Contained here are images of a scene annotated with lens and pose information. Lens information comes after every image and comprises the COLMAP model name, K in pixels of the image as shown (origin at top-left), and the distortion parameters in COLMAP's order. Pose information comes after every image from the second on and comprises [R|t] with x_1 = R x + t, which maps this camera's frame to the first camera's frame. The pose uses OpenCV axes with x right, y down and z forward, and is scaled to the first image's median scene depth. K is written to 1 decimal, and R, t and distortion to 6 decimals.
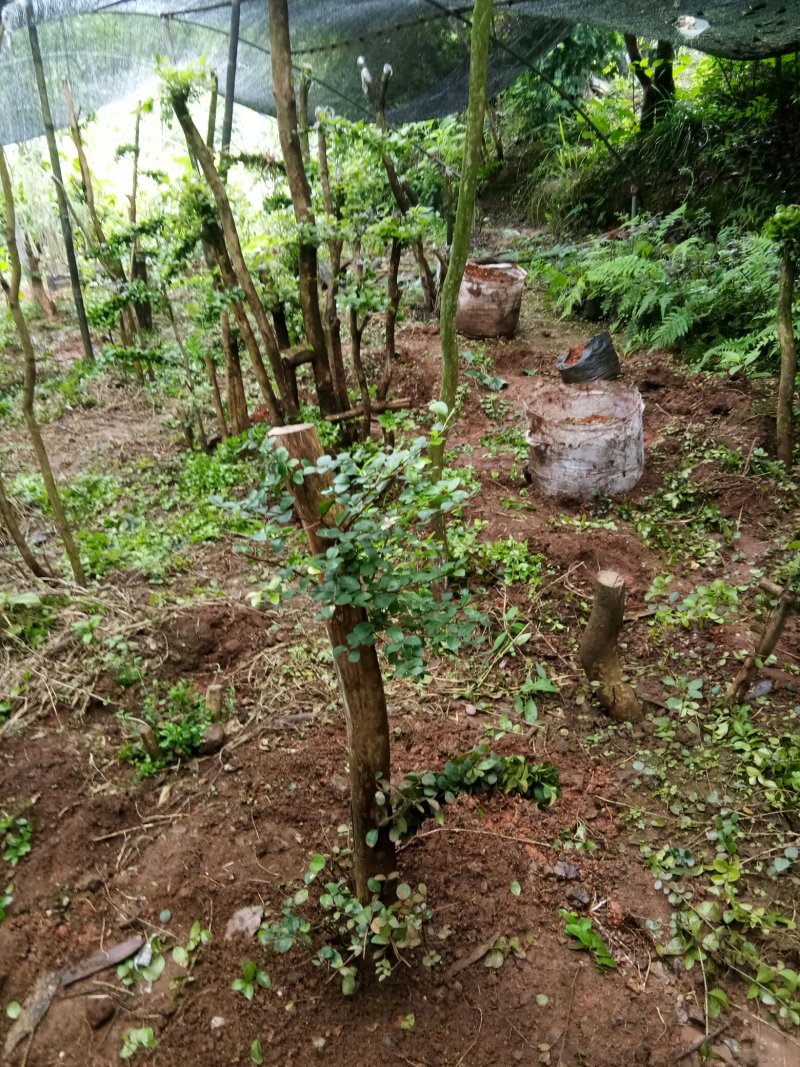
lens RADIAL K [[836.0, 0, 400.0], [0, 836.0, 533.5], [0, 0, 1]] dist [0.109964, -0.165292]
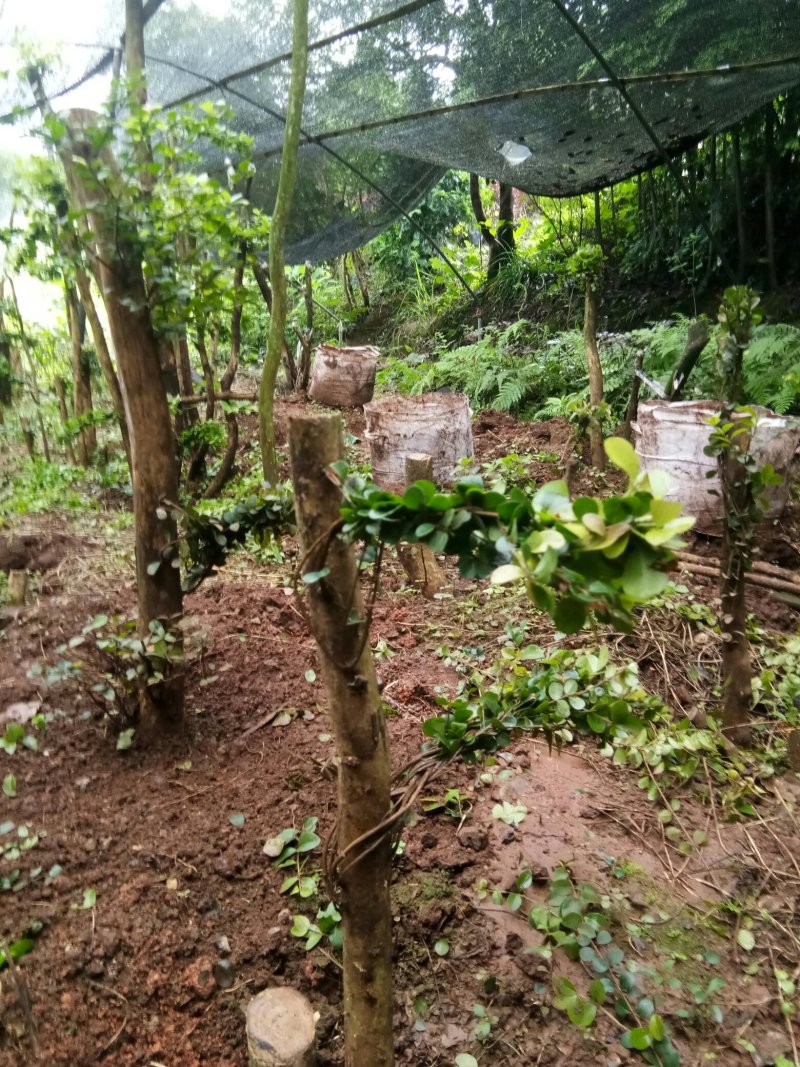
lens RADIAL K [[836.0, 0, 400.0], [0, 836.0, 533.5], [0, 0, 1]] dist [0.109964, -0.165292]
pose [[0.990090, 0.019614, 0.139056, 0.034146], [0.009261, 0.978924, -0.204017, 0.156132], [-0.140127, 0.203283, 0.969041, -0.003030]]
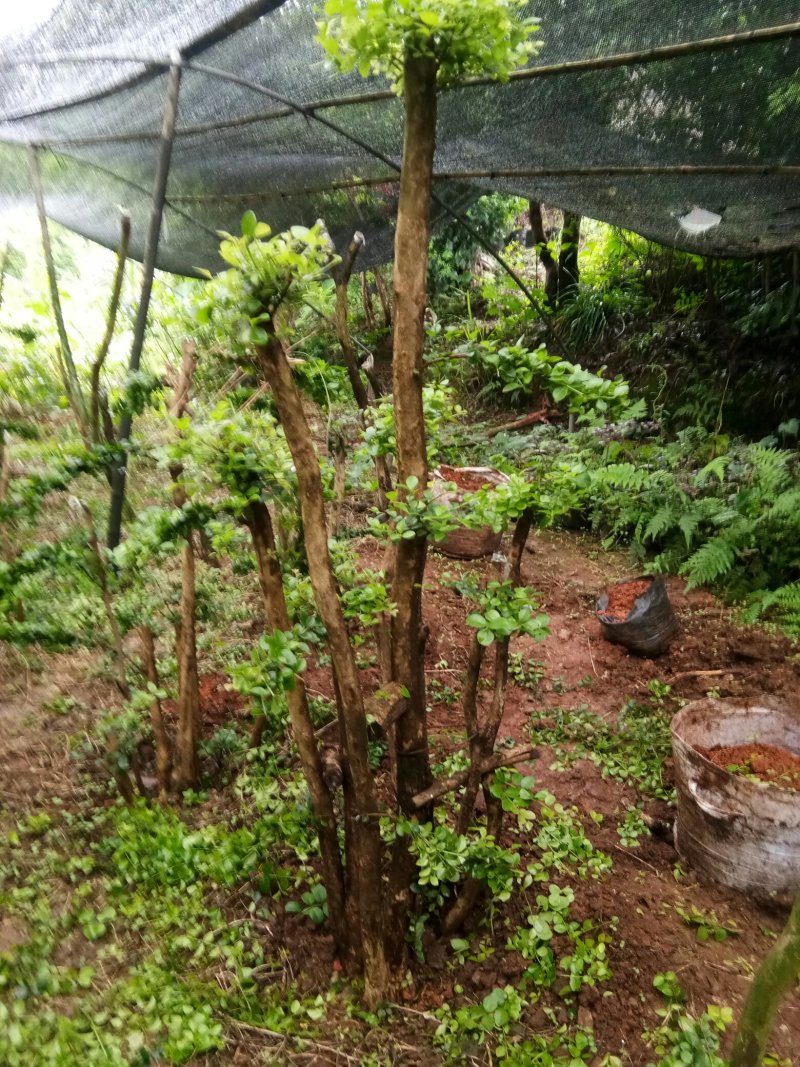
lens RADIAL K [[836.0, 0, 400.0], [0, 836.0, 533.5], [0, 0, 1]] dist [0.109964, -0.165292]
pose [[0.976727, 0.015776, 0.213905, -0.149721], [0.016386, 0.988888, -0.147754, -0.155205], [-0.213860, 0.147820, 0.965616, 0.269869]]
